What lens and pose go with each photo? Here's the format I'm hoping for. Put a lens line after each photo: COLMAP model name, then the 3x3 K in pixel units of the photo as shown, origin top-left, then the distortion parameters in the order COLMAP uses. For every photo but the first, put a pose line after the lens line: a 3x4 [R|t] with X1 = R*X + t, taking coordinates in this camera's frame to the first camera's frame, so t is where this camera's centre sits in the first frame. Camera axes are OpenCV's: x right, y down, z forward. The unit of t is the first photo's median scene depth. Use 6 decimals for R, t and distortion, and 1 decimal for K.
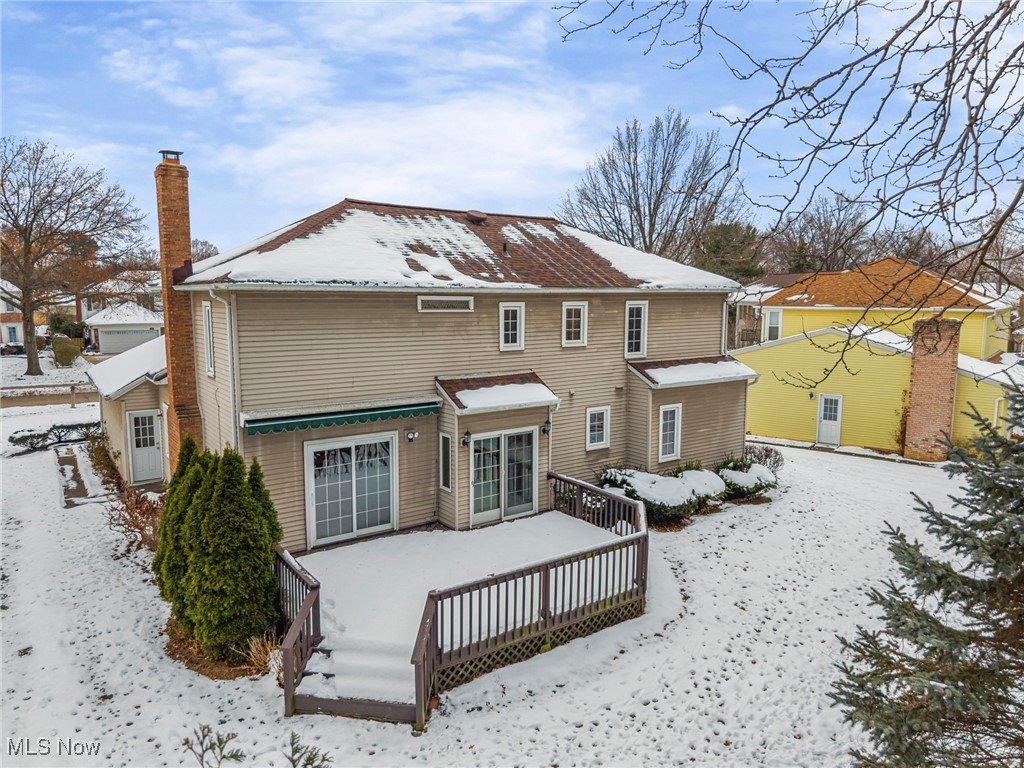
lens RADIAL K [[689.4, 0, 514.8], [0, 689.4, 386.5], [0, 0, 1]] dist [0.018115, -0.017935]
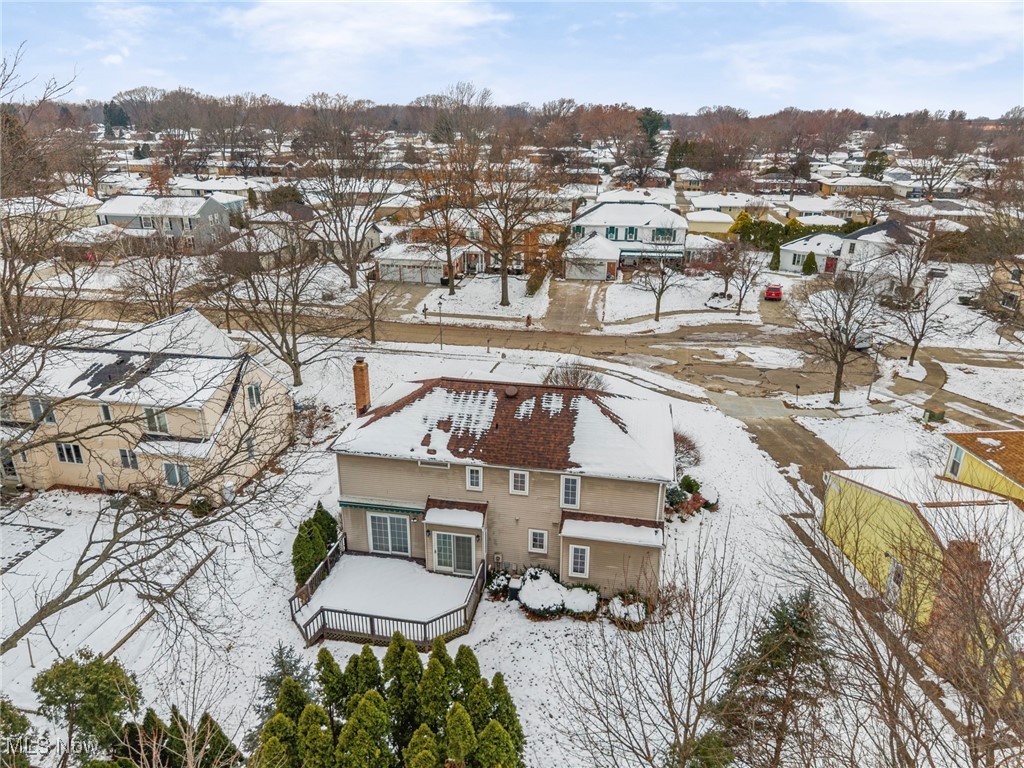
lens RADIAL K [[689.4, 0, 515.5], [0, 689.4, 354.8], [0, 0, 1]] dist [0.018115, -0.017935]
pose [[0.675142, 0.231810, -0.700319, 1.300252], [-0.088707, 0.967967, 0.234885, -0.861434], [0.732335, -0.096457, 0.674079, -0.116892]]
